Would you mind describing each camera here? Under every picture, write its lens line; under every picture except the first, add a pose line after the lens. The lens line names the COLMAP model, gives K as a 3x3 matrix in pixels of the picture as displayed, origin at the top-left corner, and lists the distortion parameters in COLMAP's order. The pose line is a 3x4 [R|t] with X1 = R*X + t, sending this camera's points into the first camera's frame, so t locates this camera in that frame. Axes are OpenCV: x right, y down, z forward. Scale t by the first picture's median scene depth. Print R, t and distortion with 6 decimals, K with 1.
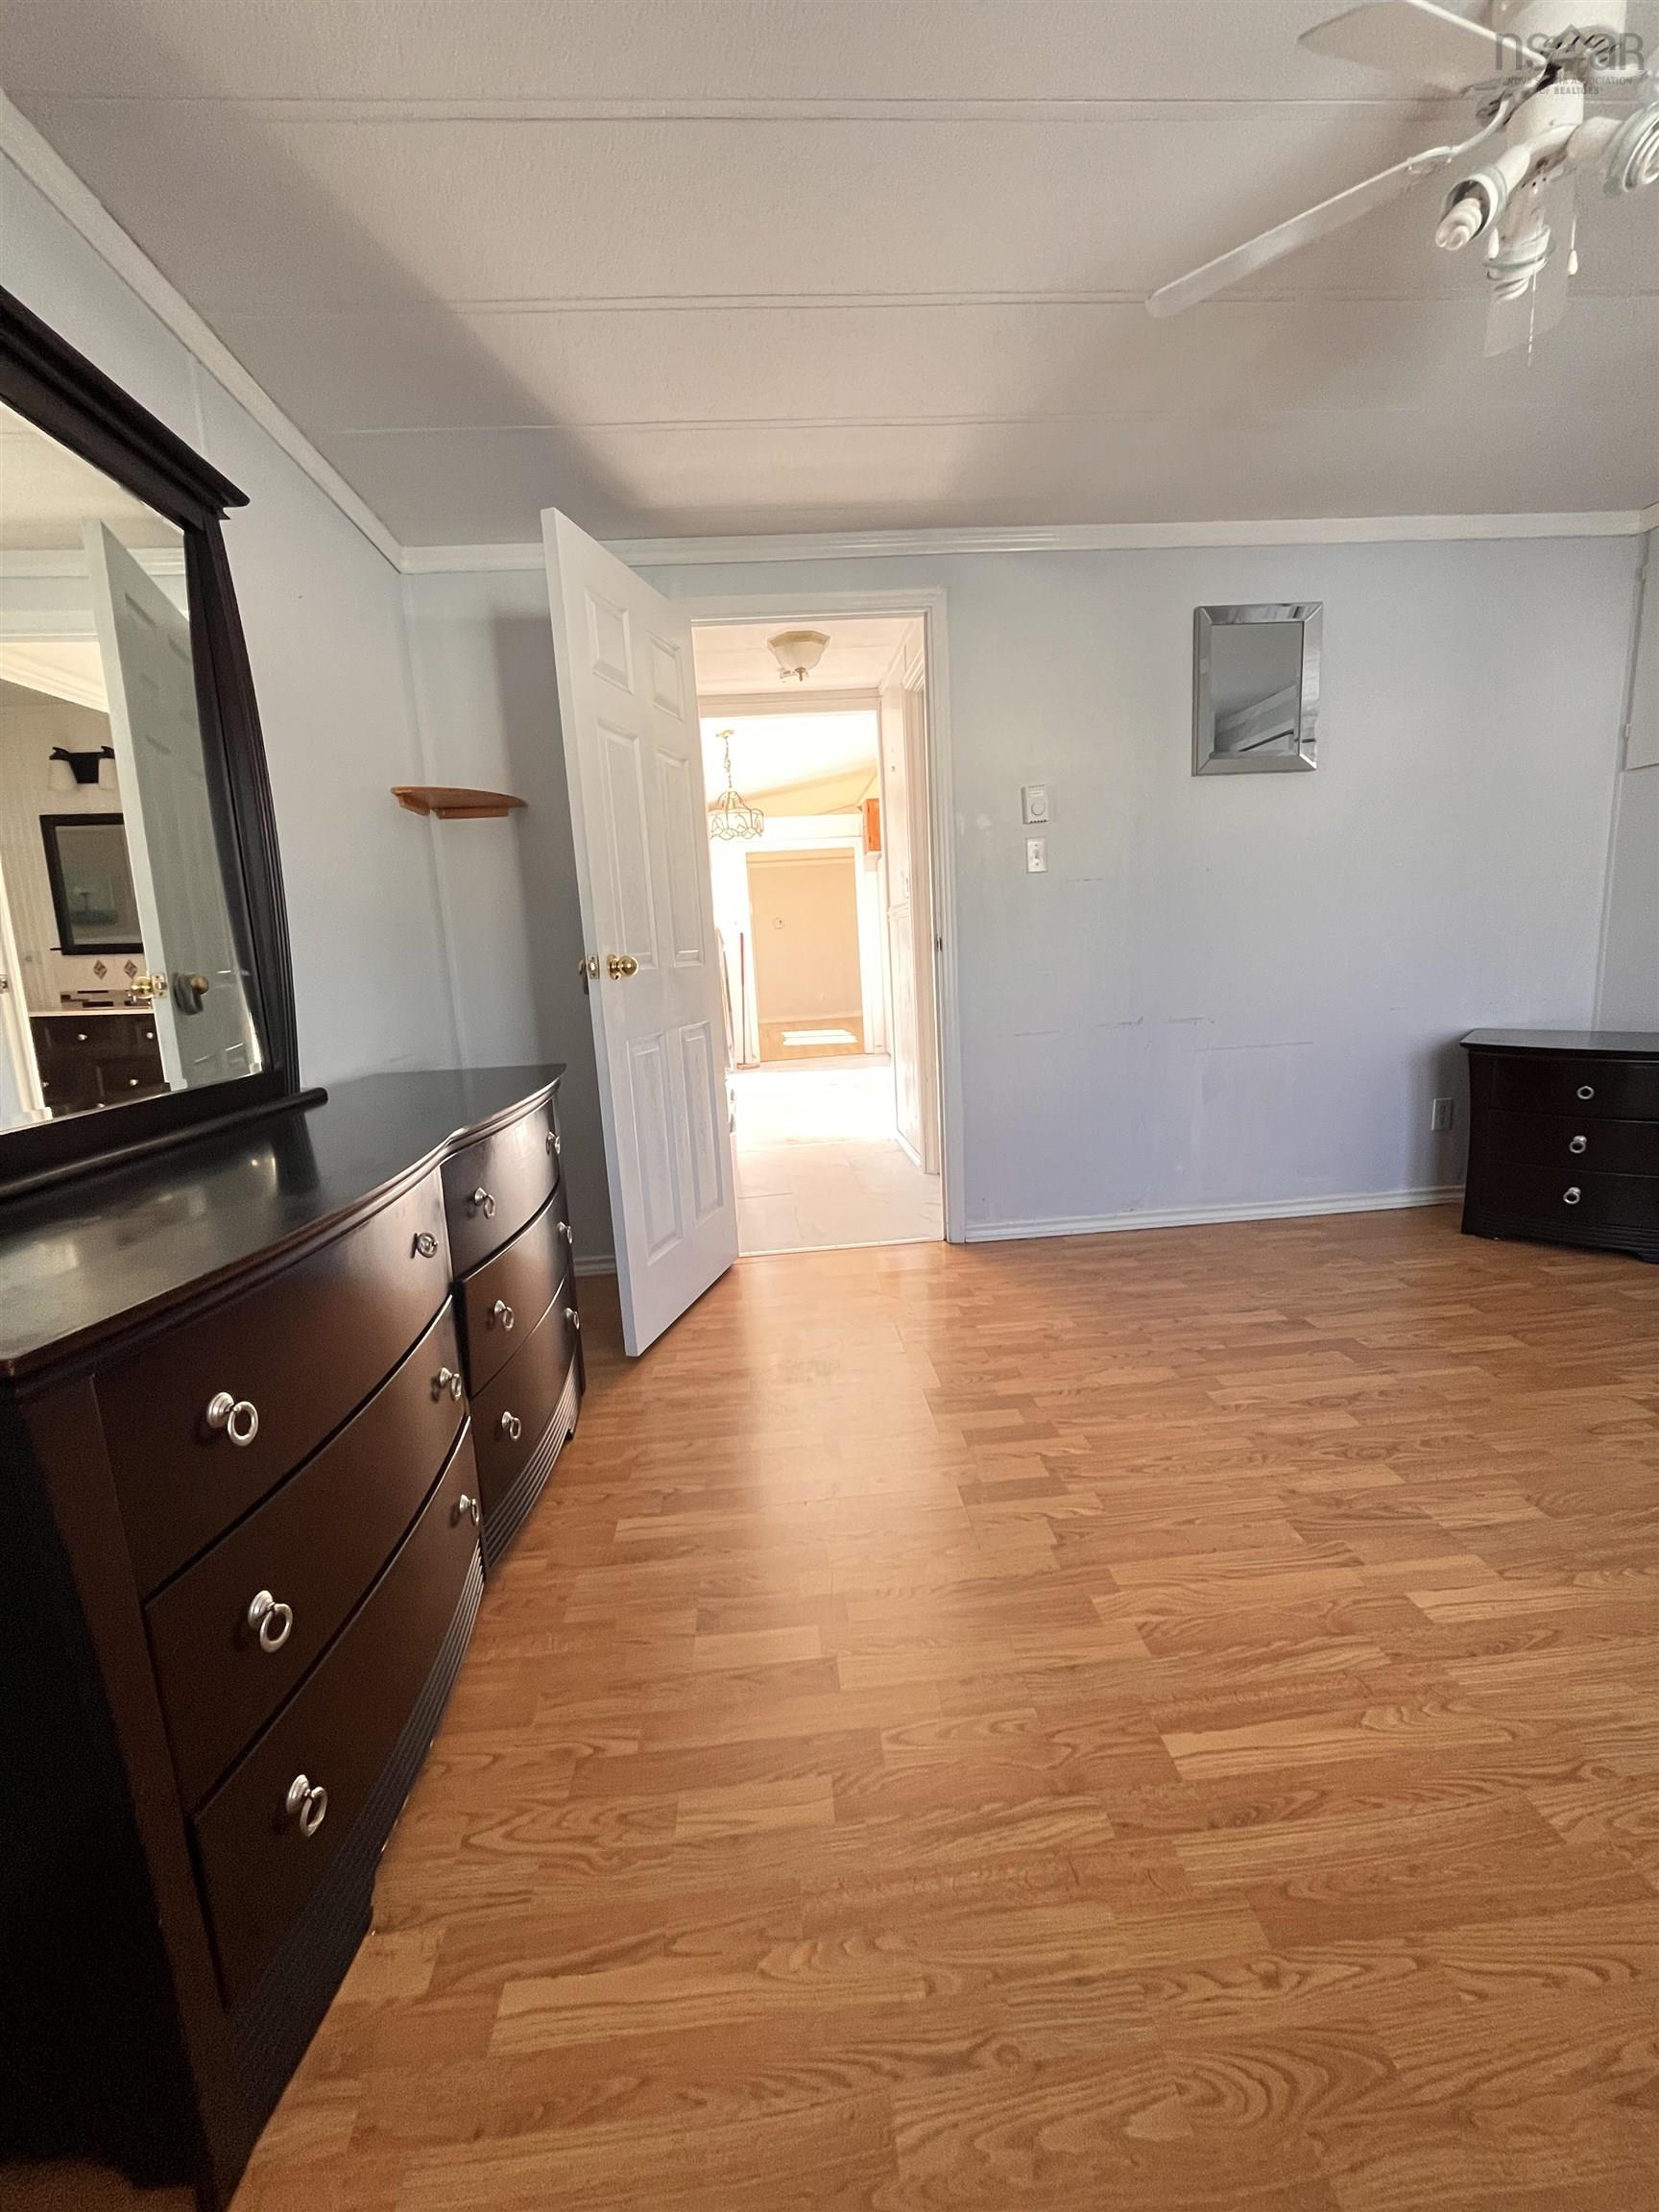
lens RADIAL K [[889.0, 0, 837.9], [0, 889.0, 1104.2], [0, 0, 1]] dist [0.000996, 0.000010]
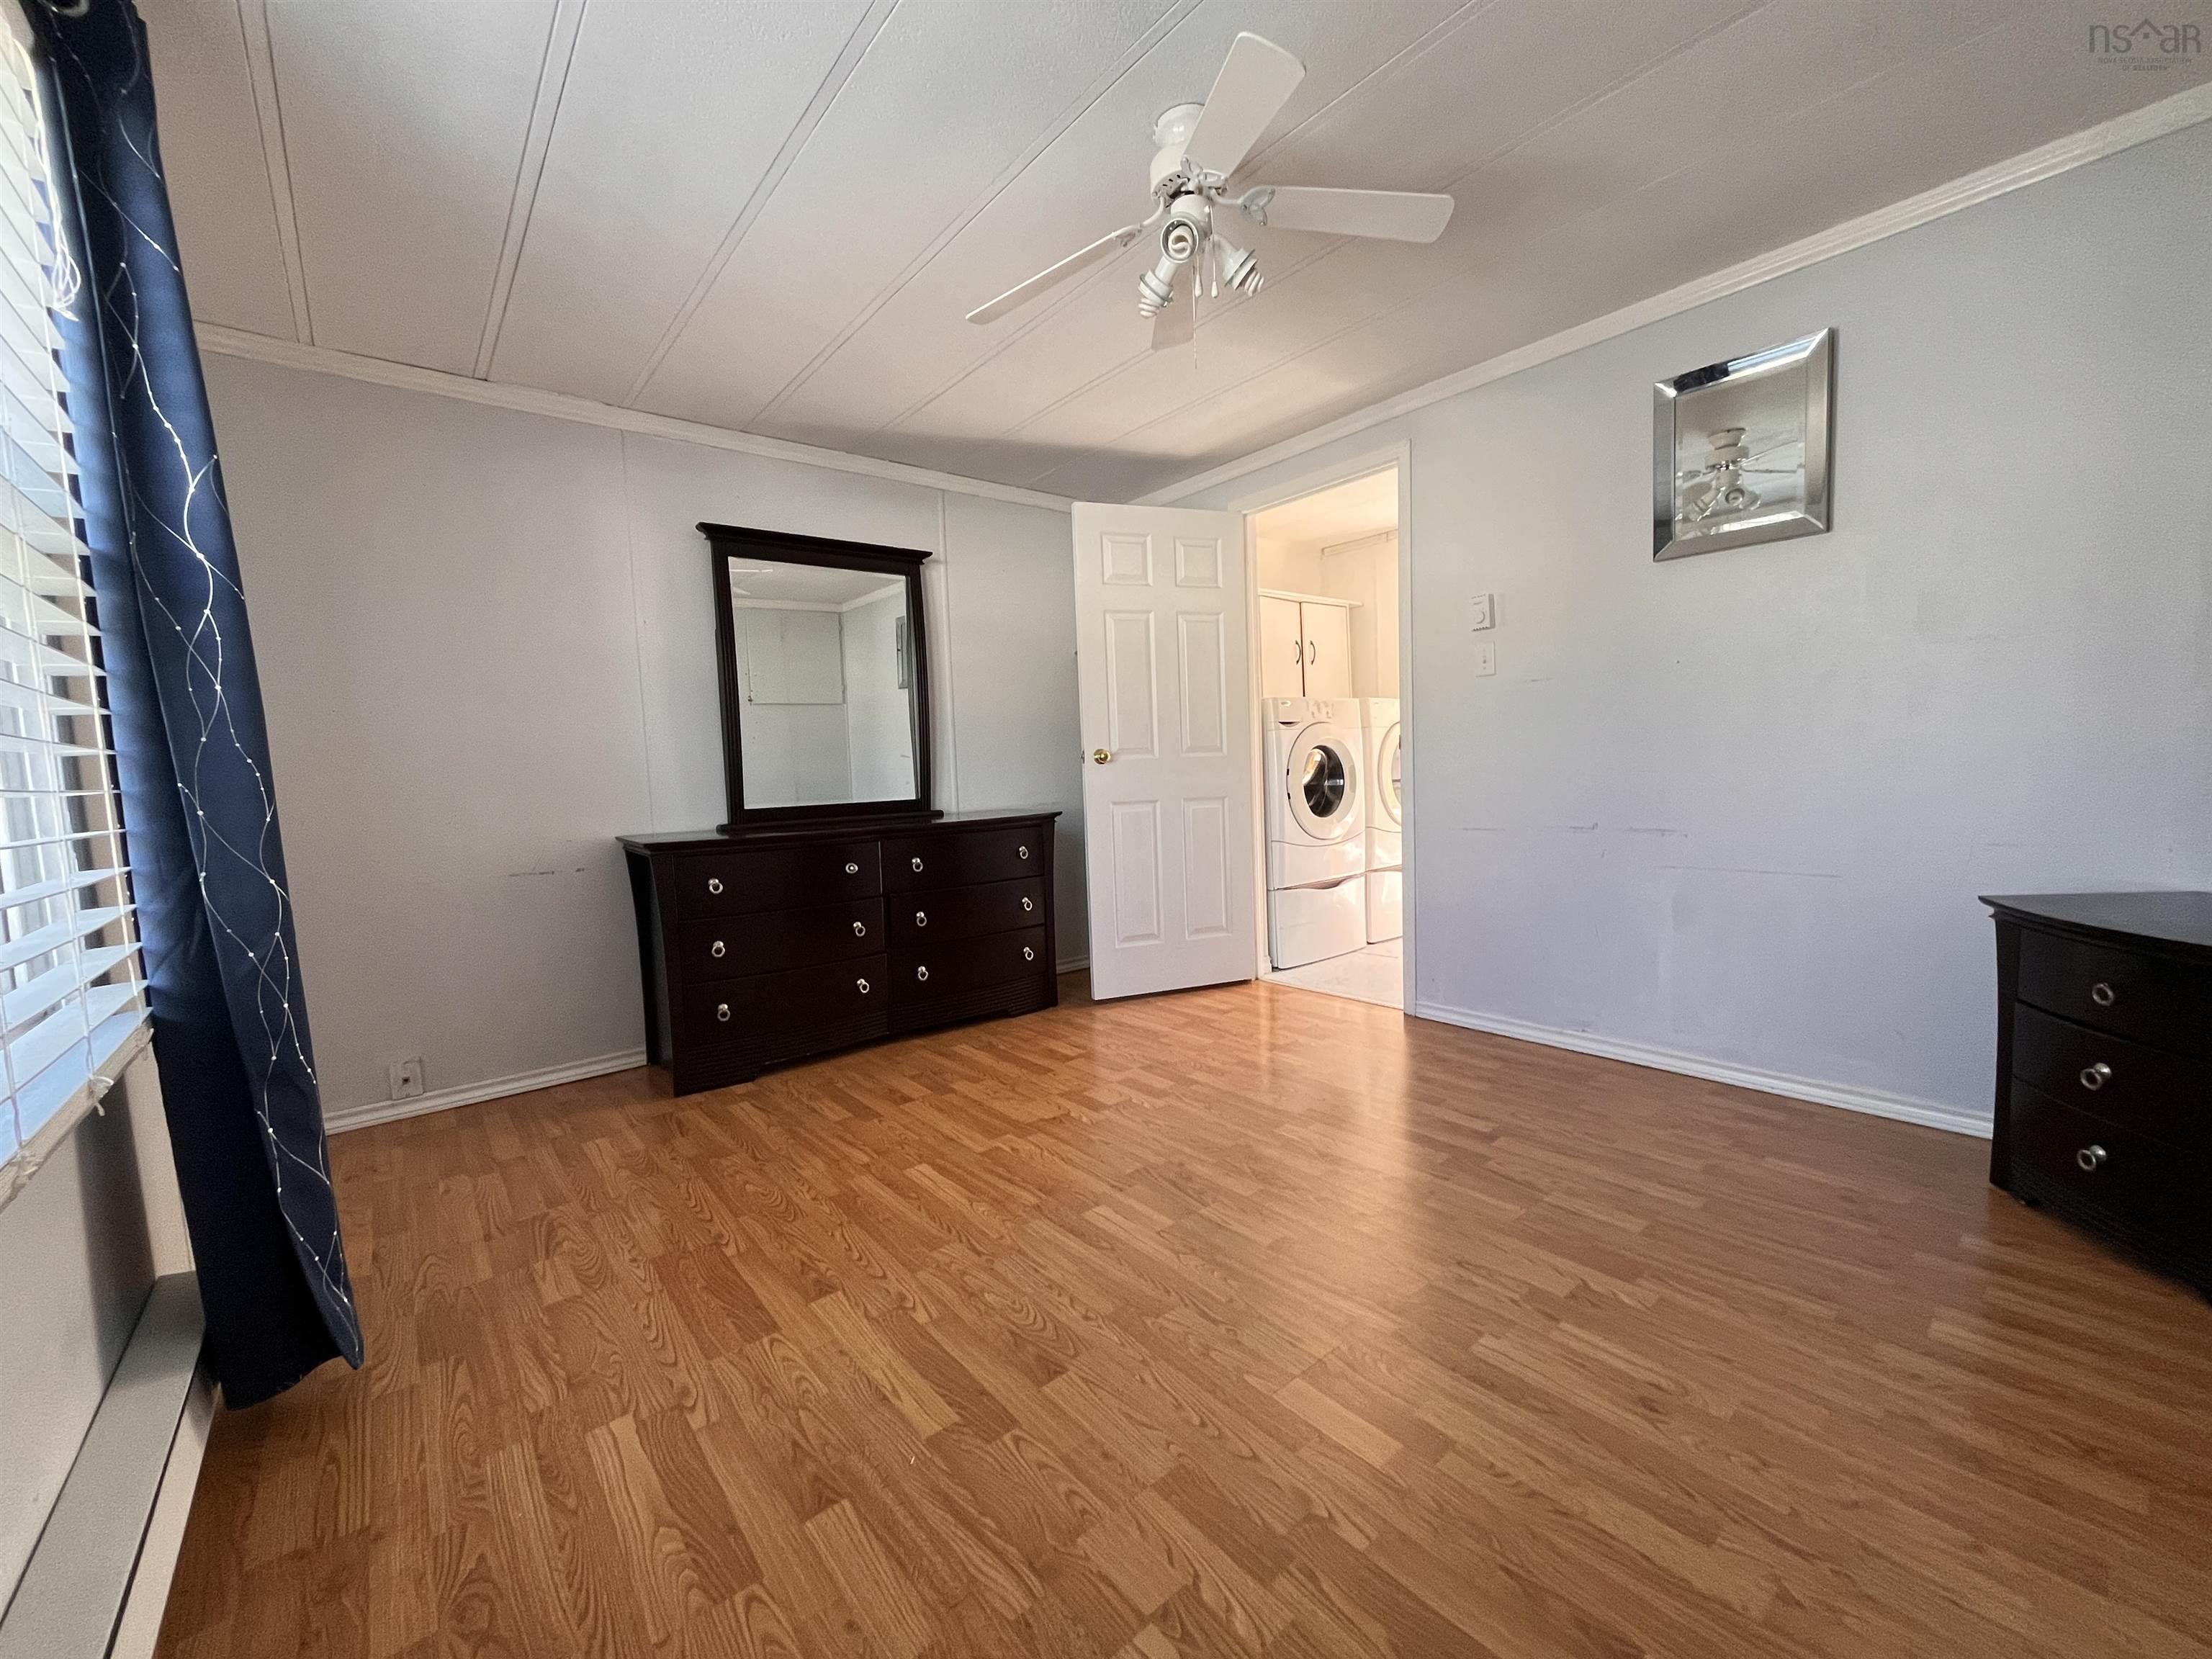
lens RADIAL K [[889.0, 0, 1104.6], [0, 889.0, 835.2], [0, 0, 1]] dist [0.000996, 0.000010]
pose [[0.575821, 0.098399, -0.811632, 0.917817], [-0.136309, 0.990391, 0.023365, -0.042443], [0.806132, 0.097179, 0.583701, 0.050805]]
